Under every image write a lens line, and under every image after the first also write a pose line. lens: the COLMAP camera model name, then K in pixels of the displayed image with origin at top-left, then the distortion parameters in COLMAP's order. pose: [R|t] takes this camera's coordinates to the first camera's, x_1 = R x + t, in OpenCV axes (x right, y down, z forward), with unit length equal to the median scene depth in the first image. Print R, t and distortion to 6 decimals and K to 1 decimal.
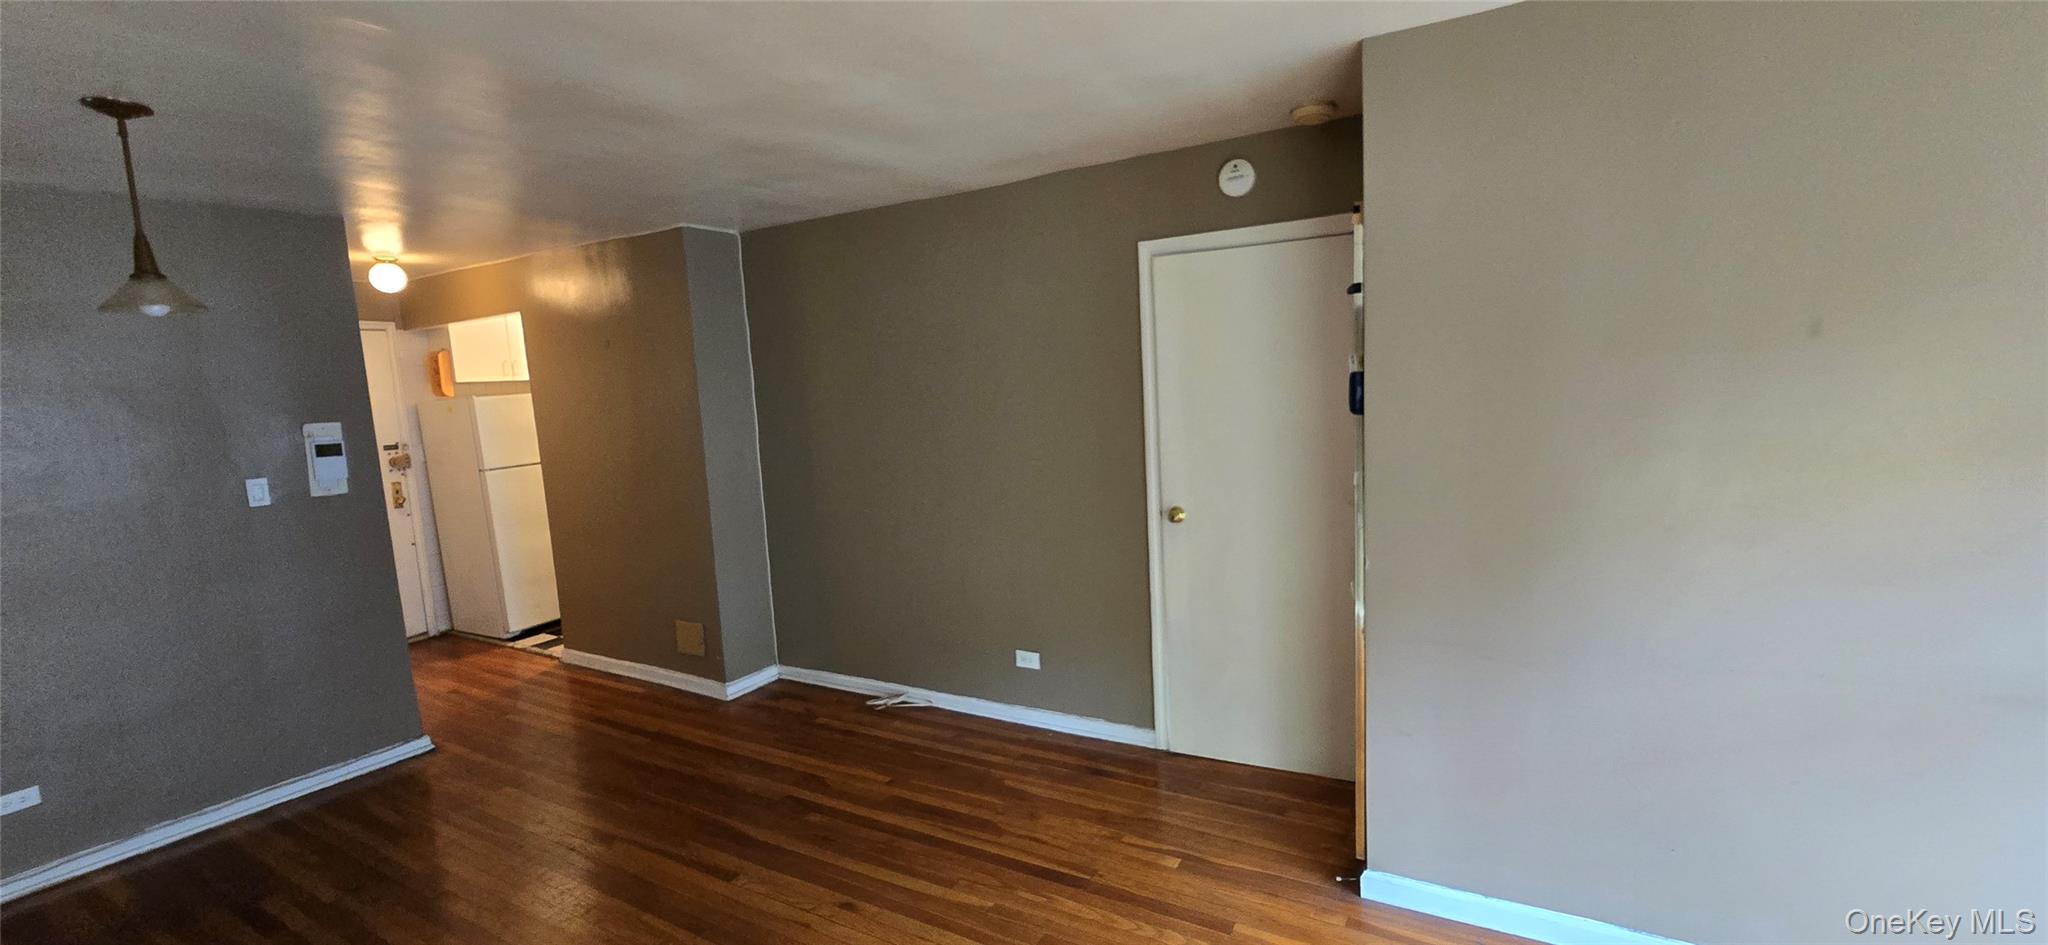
lens RADIAL K [[835.6, 0, 1030.9], [0, 835.6, 477.7], [0, 0, 1]] dist [-0.005769, 0.001313]
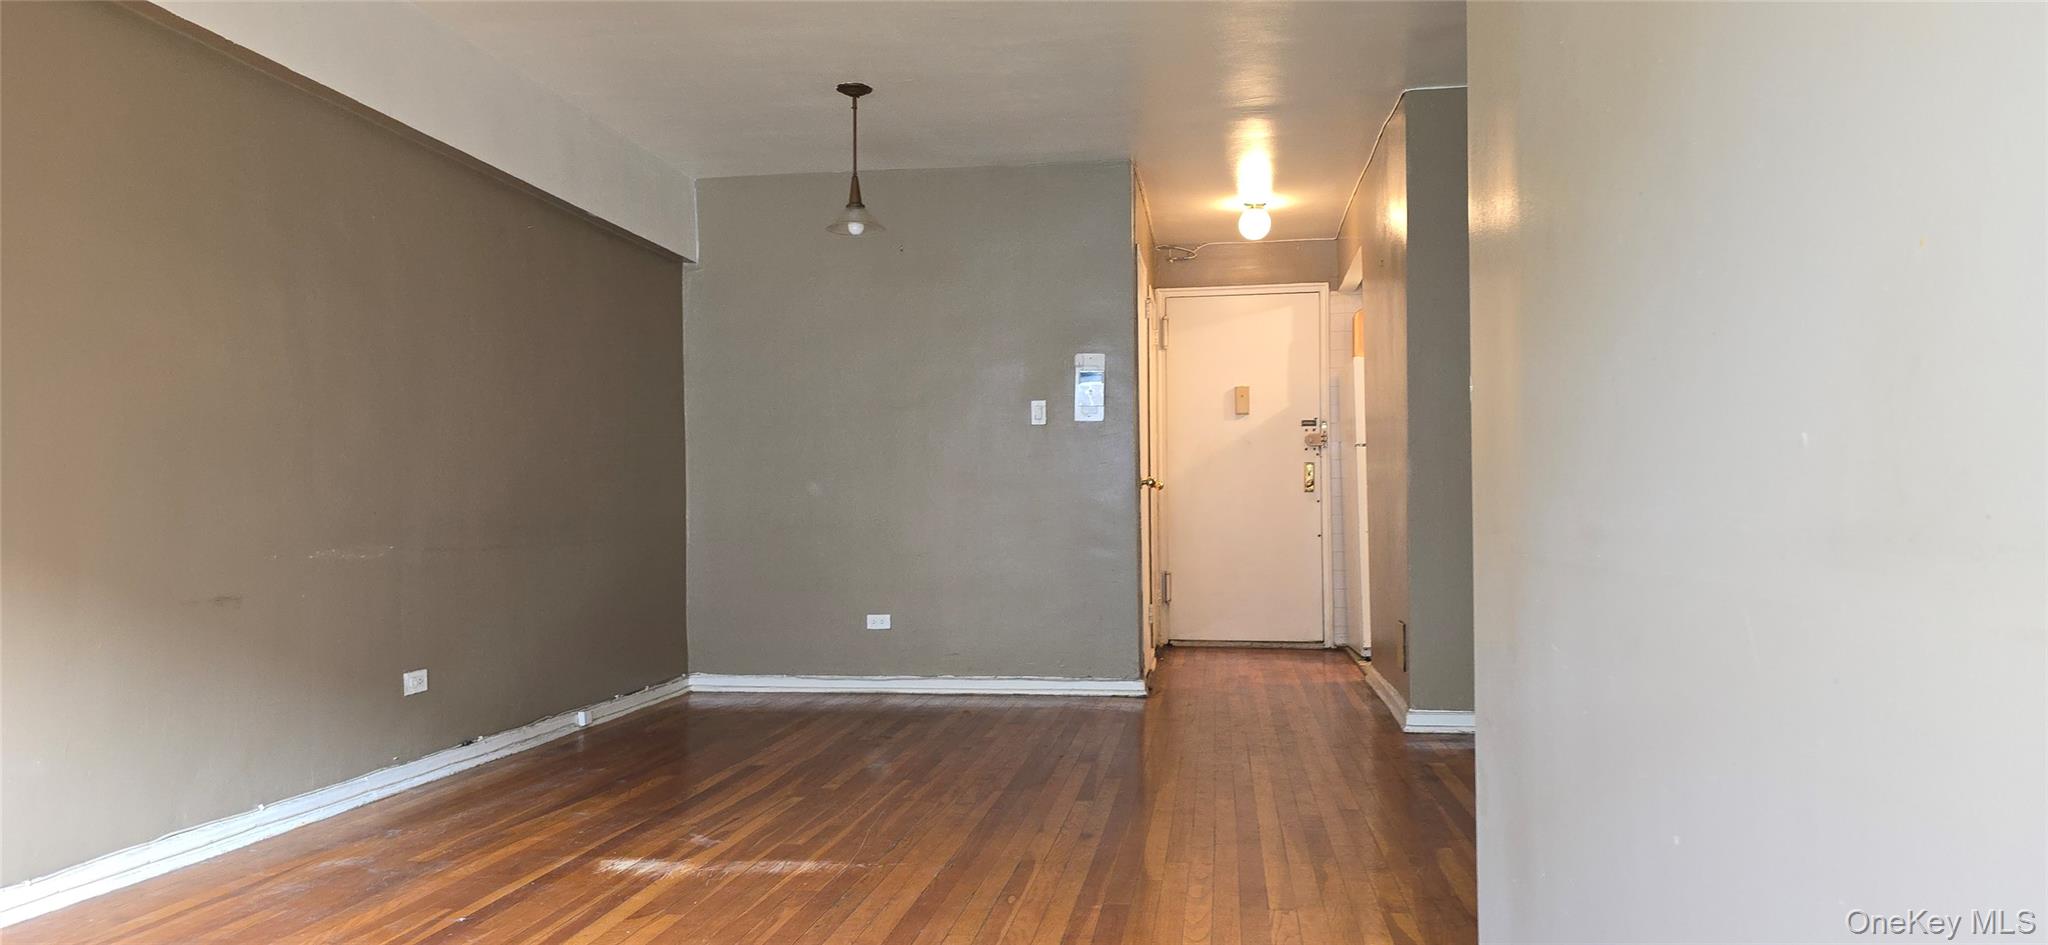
lens RADIAL K [[1361.4, 0, 1026.6], [0, 1361.4, 484.4], [0, 0, 1]] dist [0.045173, -0.047747]
pose [[0.383722, 0.030300, -0.922951, 0.661133], [-0.118781, 0.992778, -0.016792, 0.127223], [0.915778, 0.116073, 0.384550, 0.247064]]
